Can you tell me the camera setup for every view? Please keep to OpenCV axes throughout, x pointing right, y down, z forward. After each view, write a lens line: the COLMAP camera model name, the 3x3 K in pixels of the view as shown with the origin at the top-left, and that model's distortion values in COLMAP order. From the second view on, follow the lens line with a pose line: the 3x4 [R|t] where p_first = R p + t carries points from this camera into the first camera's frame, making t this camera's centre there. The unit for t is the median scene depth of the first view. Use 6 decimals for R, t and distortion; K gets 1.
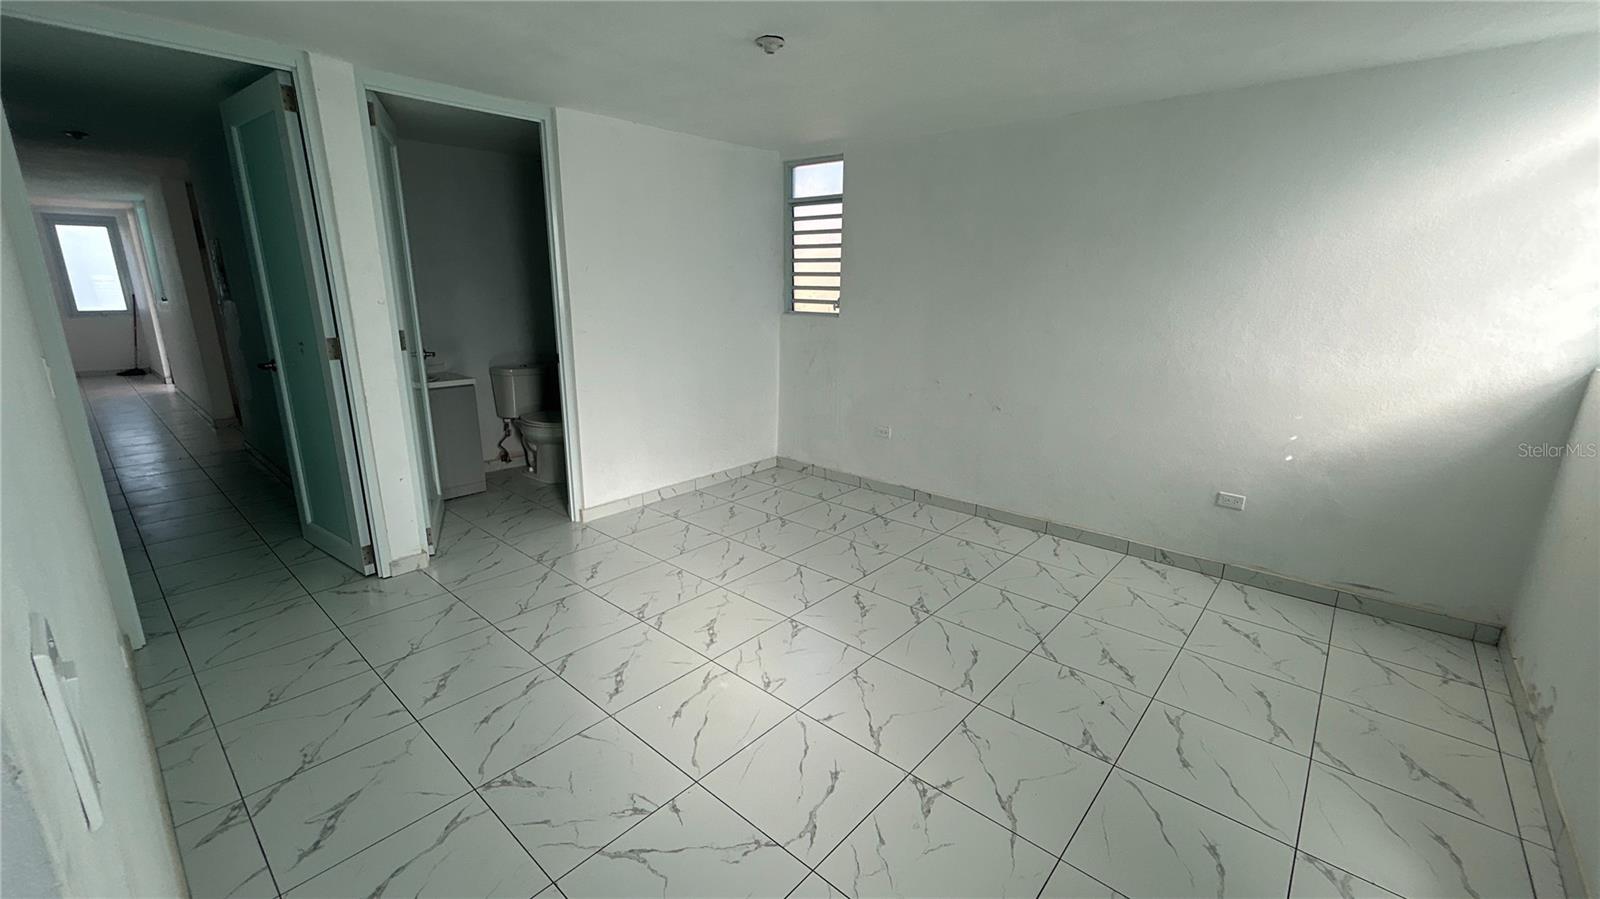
lens RADIAL K [[651.6, 0, 802.8], [0, 651.6, 454.5], [0, 0, 1]] dist [0.002062, -0.000848]
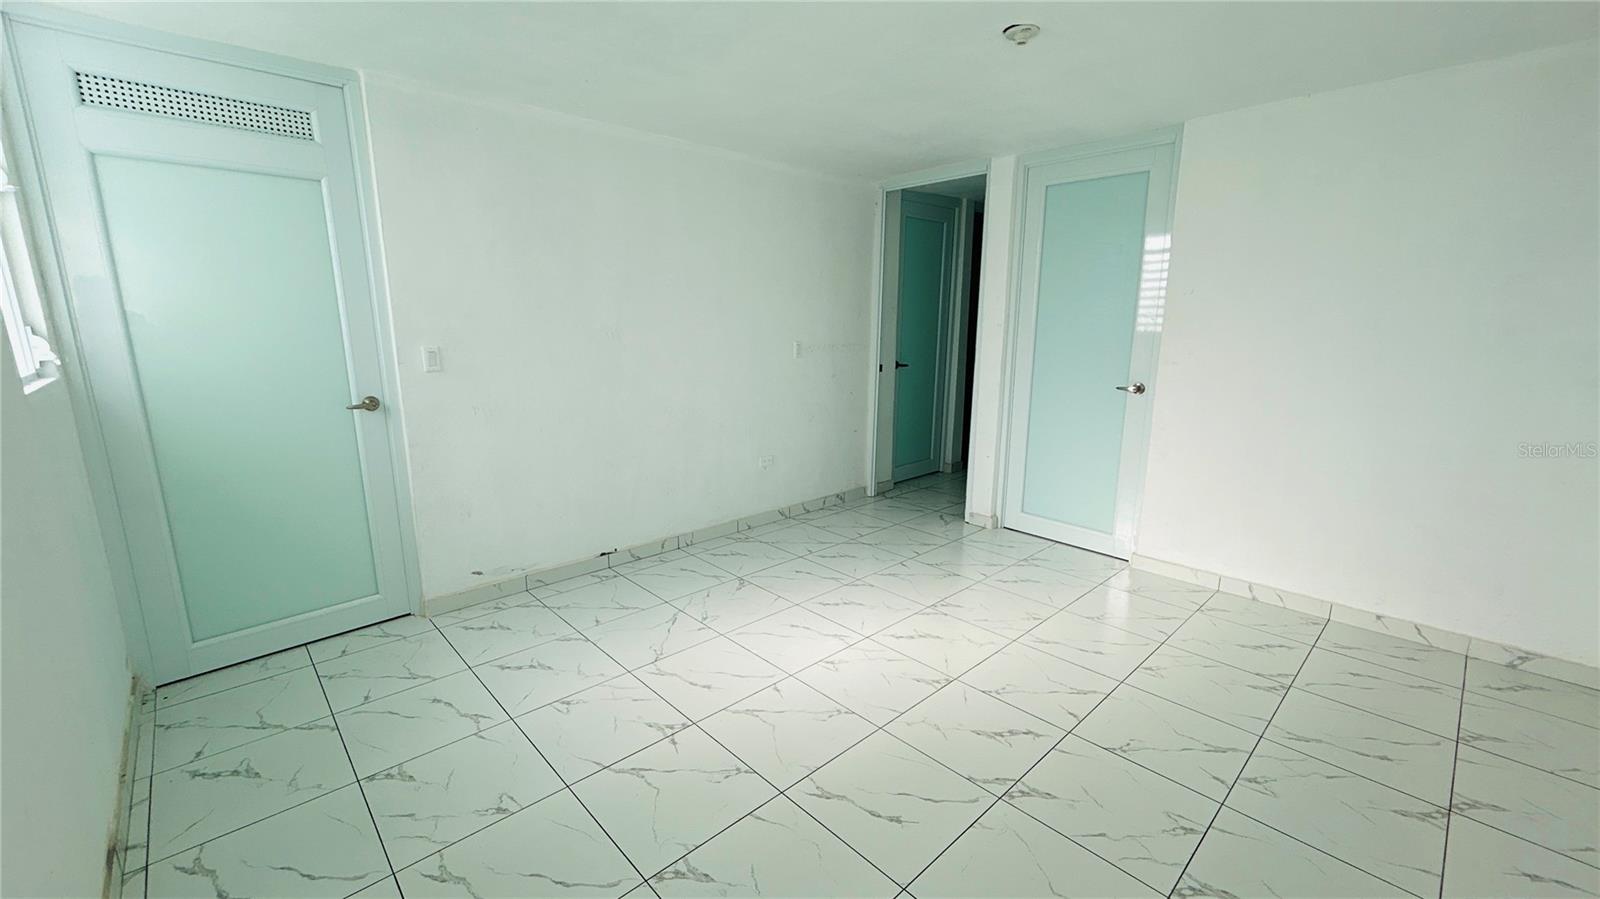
lens RADIAL K [[651.6, 0, 803.1], [0, 651.6, 449.9], [0, 0, 1]] dist [0.002062, -0.000848]
pose [[-0.091090, 0.195231, -0.976518, 0.783363], [-0.256187, 0.942997, 0.212426, -0.175566], [0.962326, 0.269521, -0.035882, 0.723579]]
